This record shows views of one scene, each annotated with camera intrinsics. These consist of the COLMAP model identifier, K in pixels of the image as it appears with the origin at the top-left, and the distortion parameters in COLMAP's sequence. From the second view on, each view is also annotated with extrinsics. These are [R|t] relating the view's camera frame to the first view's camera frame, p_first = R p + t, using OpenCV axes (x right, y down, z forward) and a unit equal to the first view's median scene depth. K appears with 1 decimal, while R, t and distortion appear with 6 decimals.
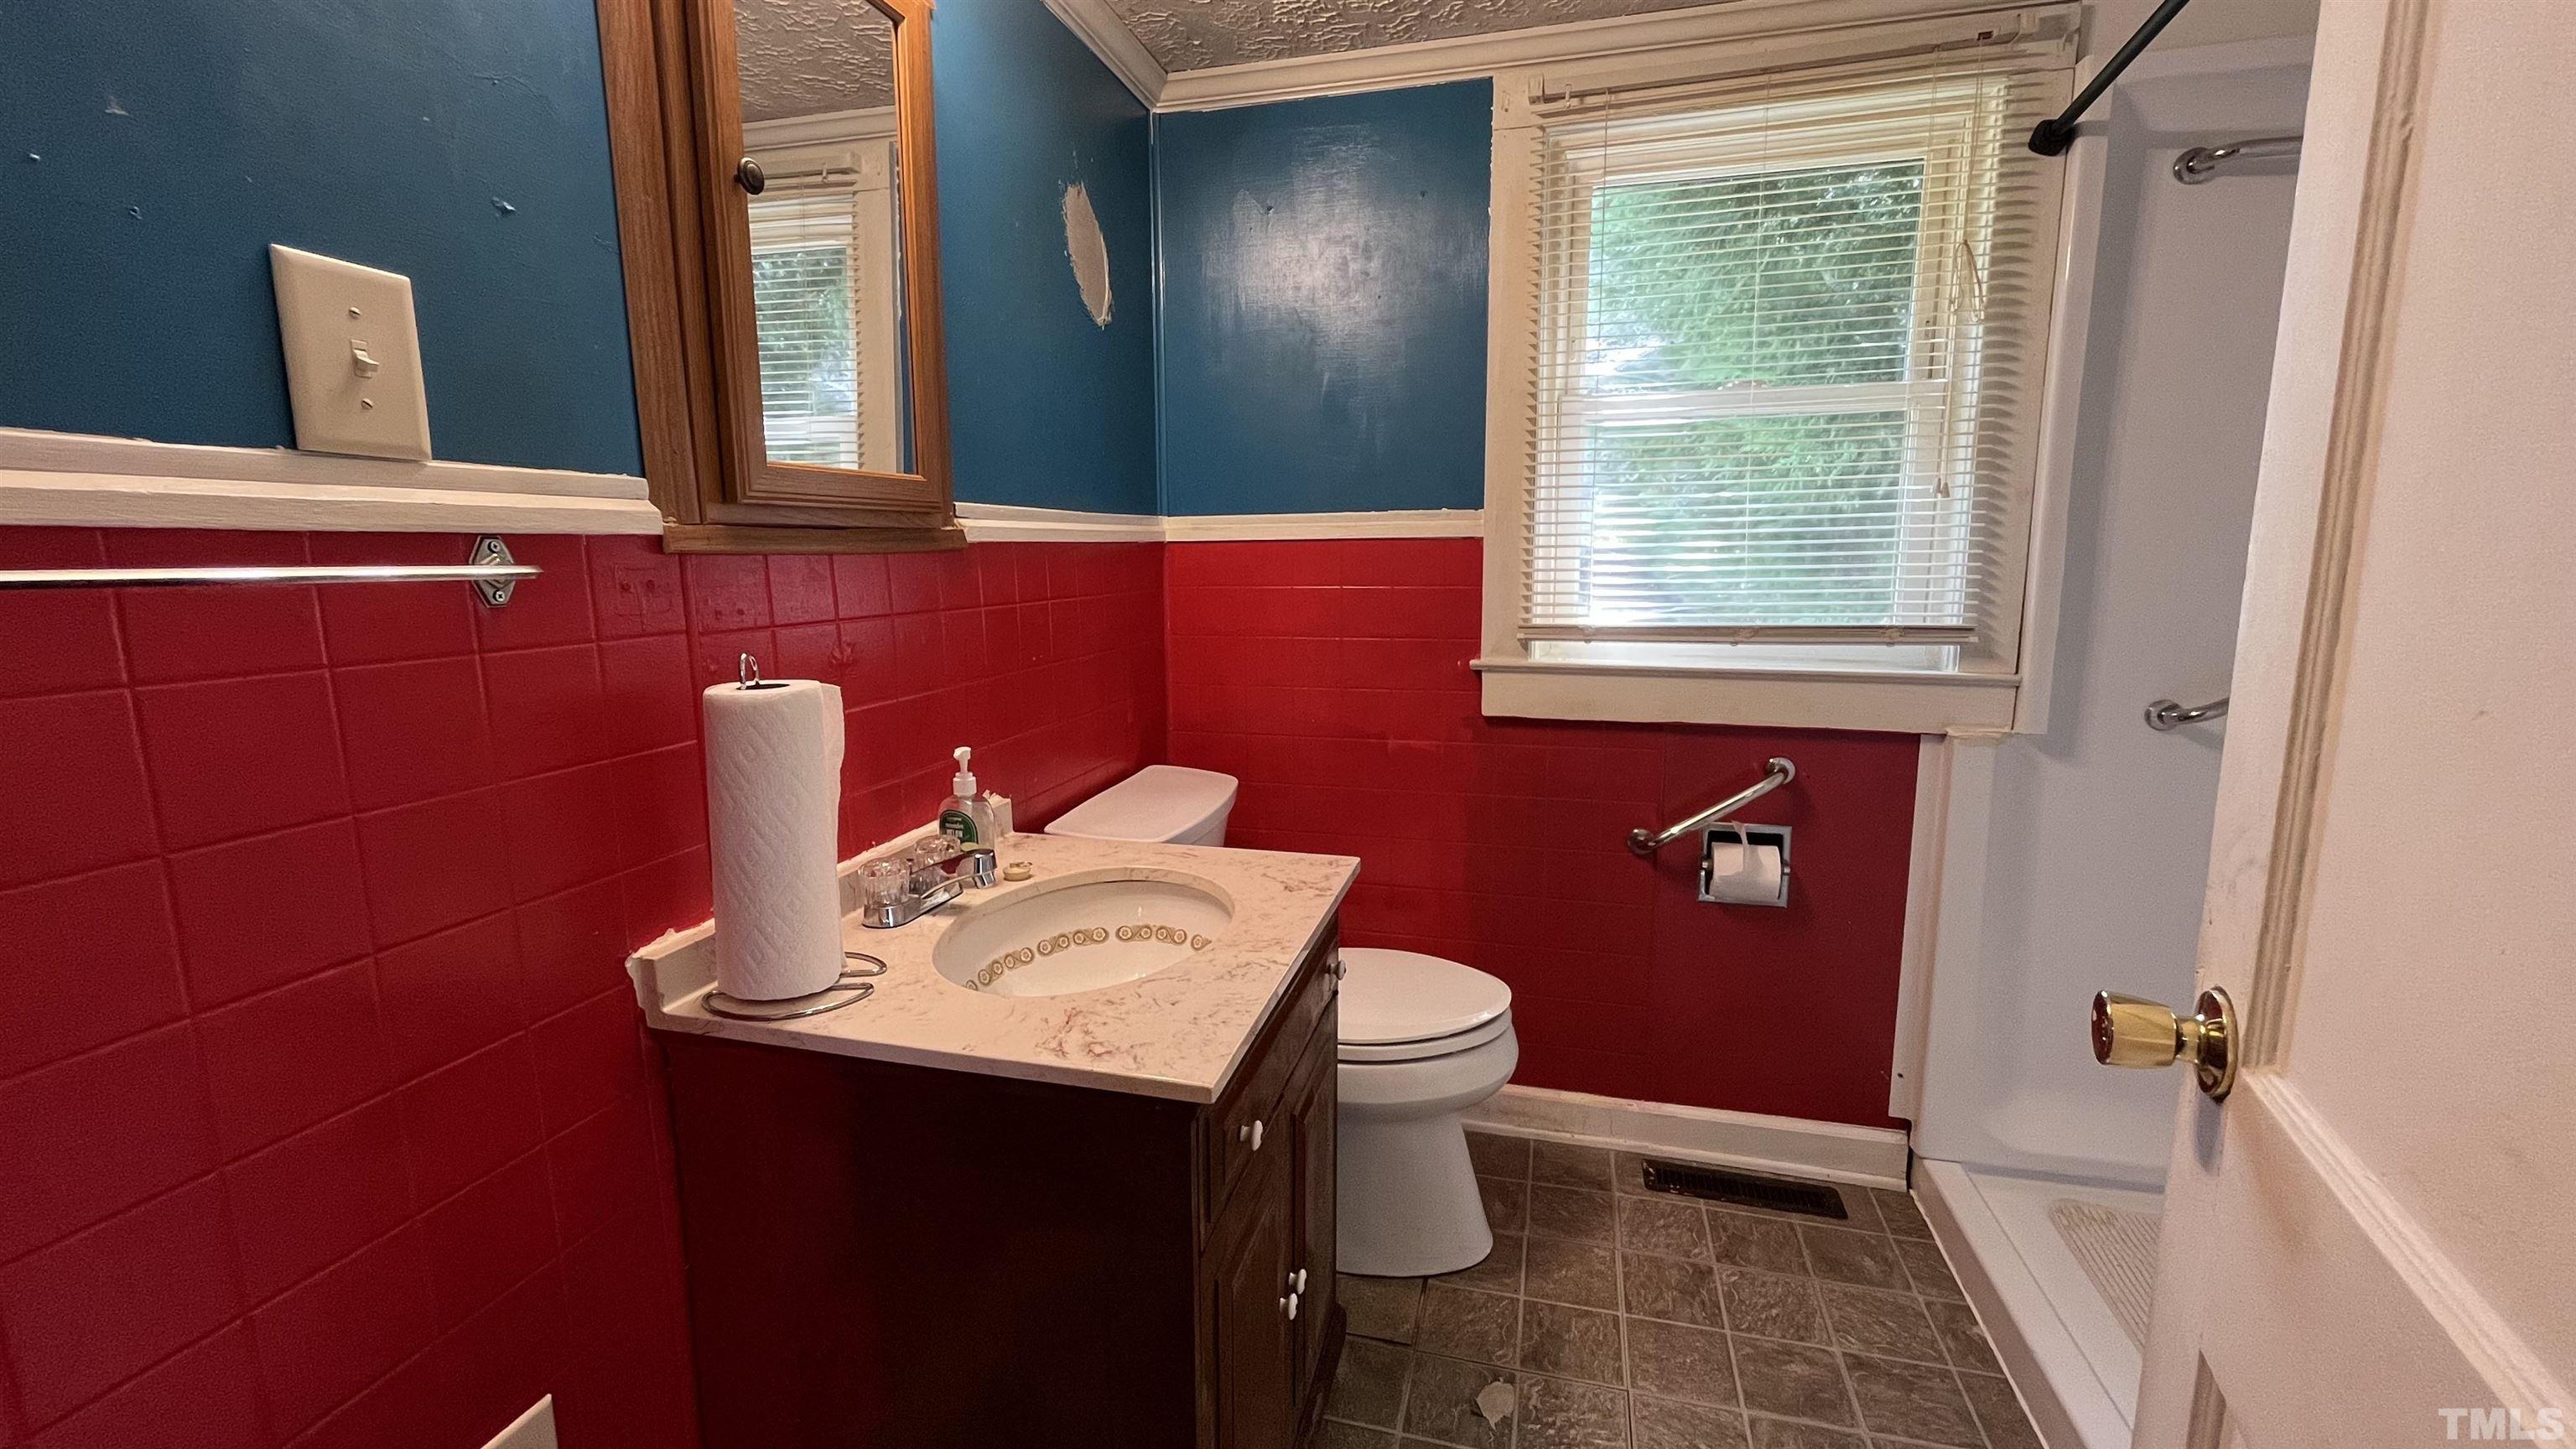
lens RADIAL K [[984.1, 0, 1280.7], [0, 984.1, 712.0], [0, 0, 1]] dist [-0.001075, 0.000254]
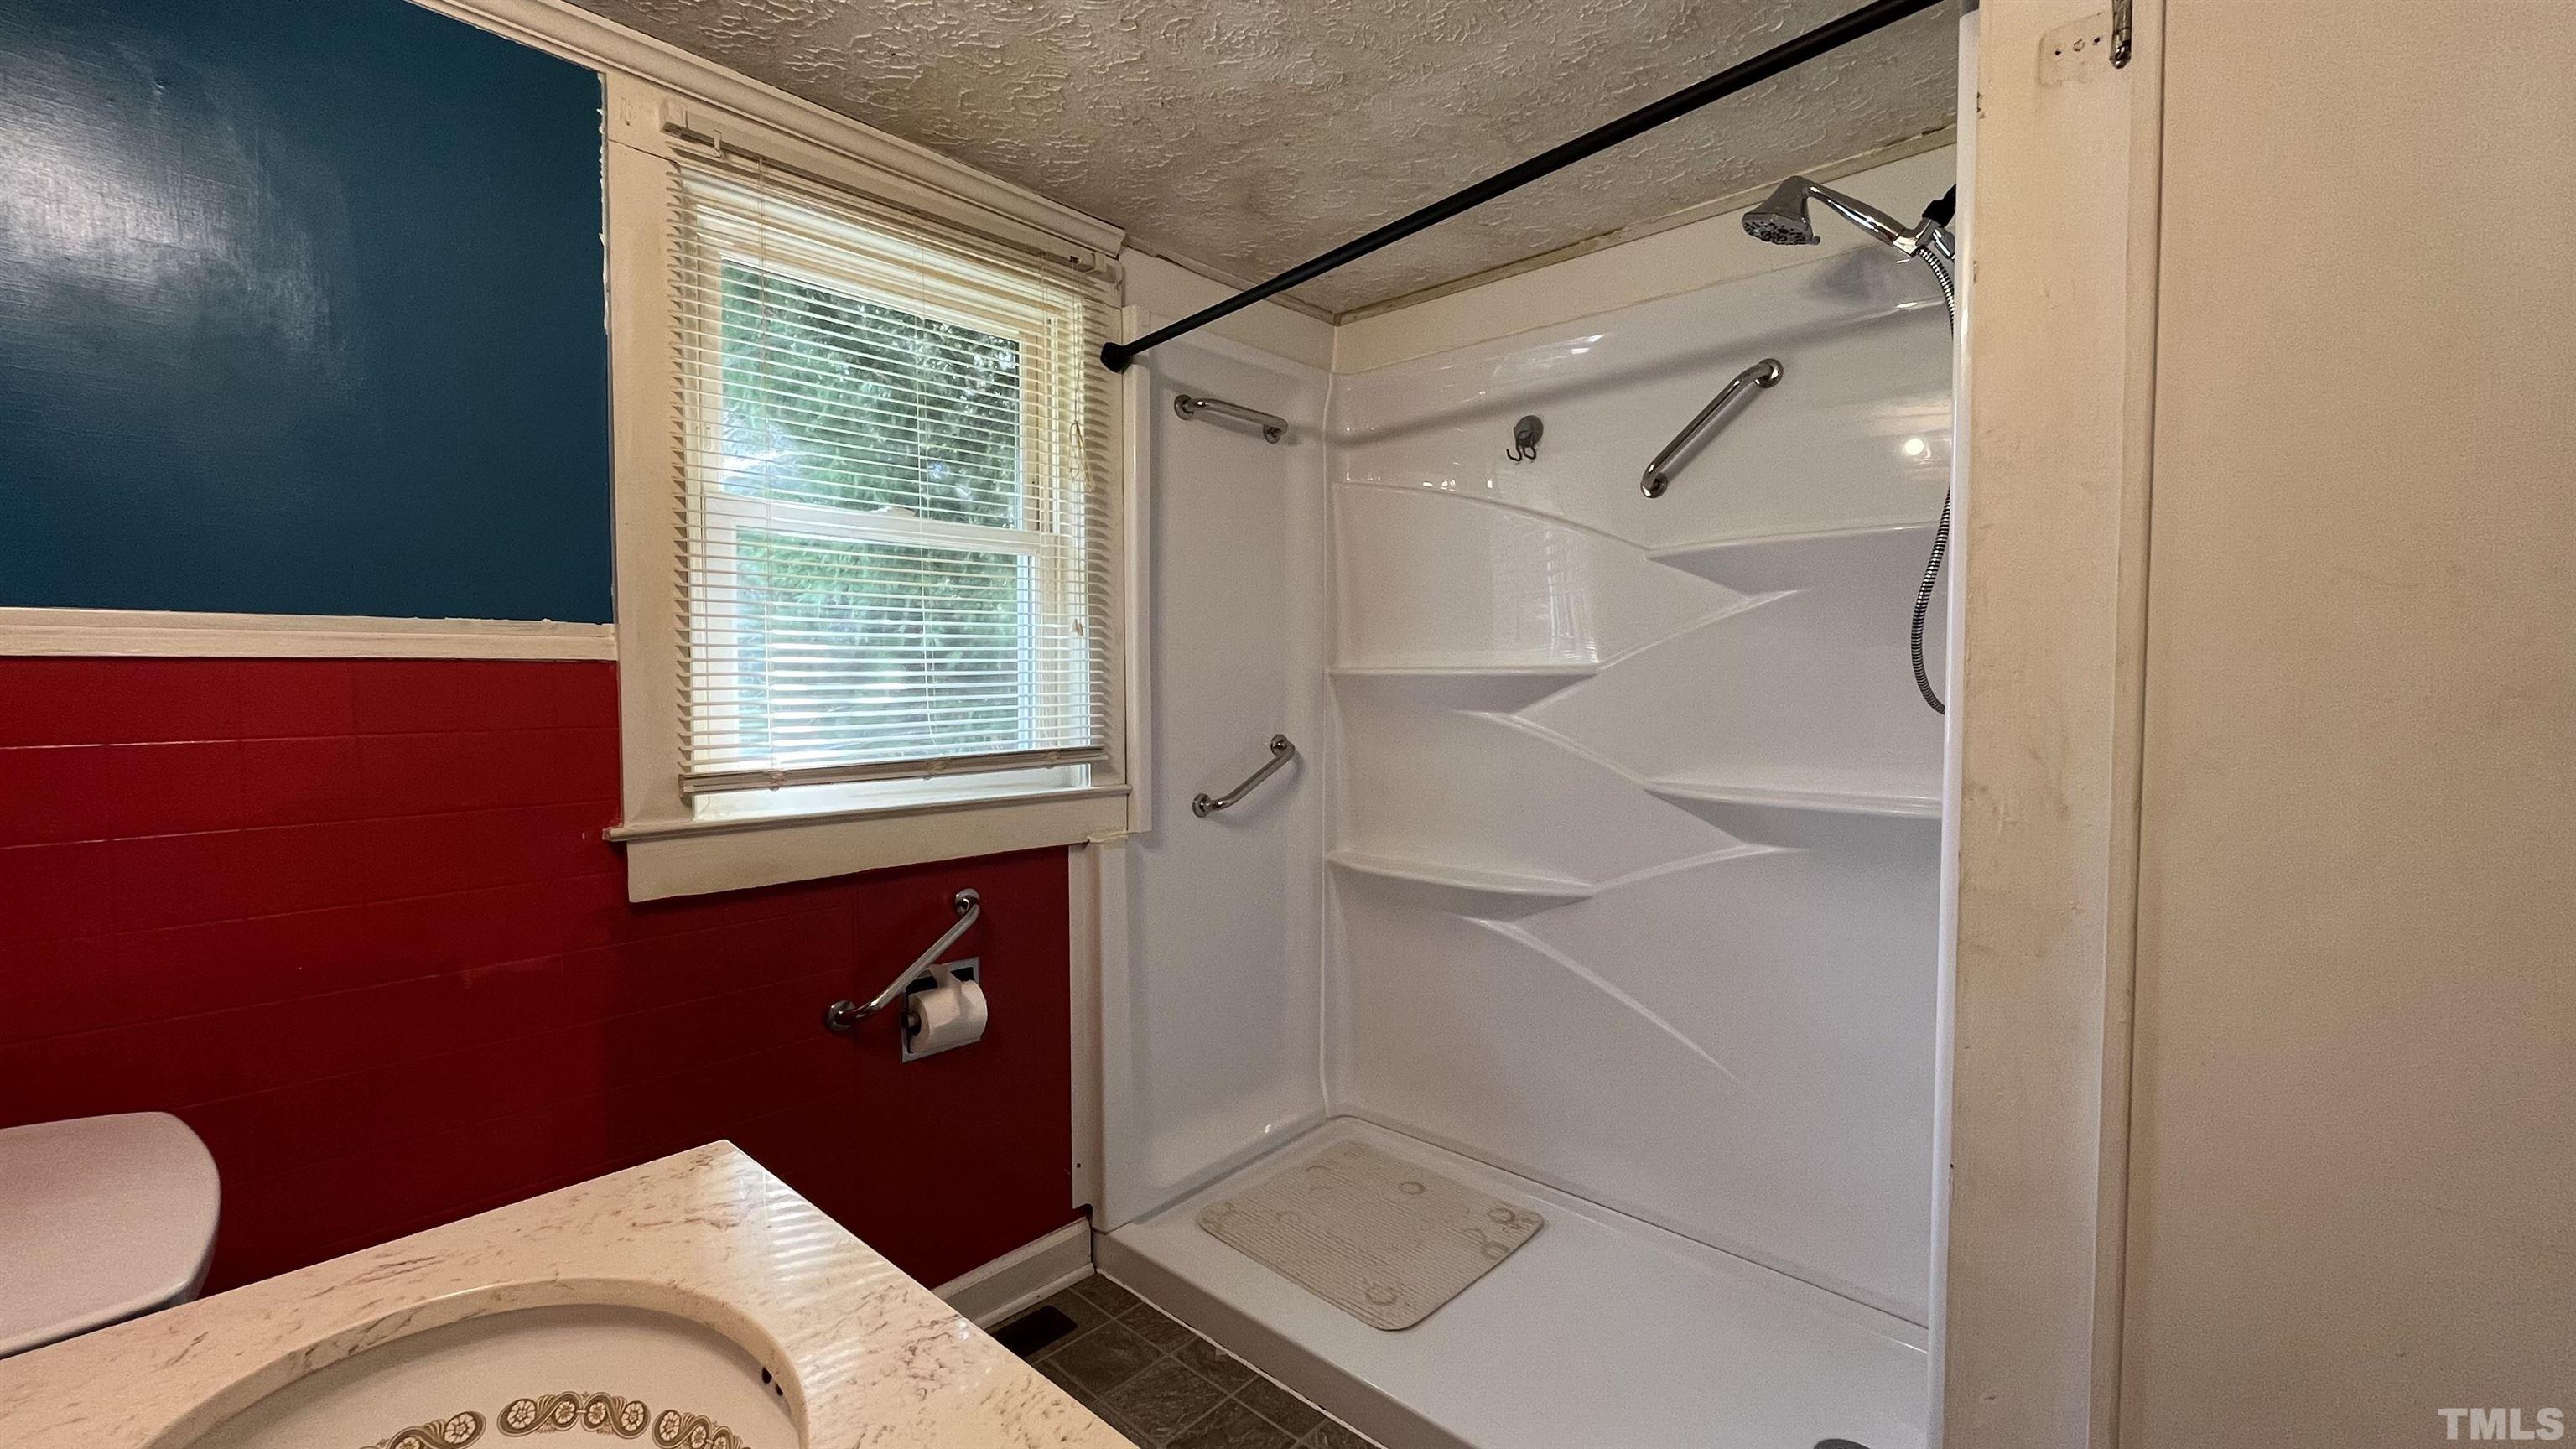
lens RADIAL K [[1039.9, 0, 1270.7], [0, 1039.9, 711.4], [0, 0, 1]] dist [-0.001438, -0.000887]
pose [[0.476175, -0.024175, 0.879018, -0.263753], [0.127600, 0.990942, -0.041870, -0.048451], [-0.870043, 0.132100, 0.474946, 0.224621]]
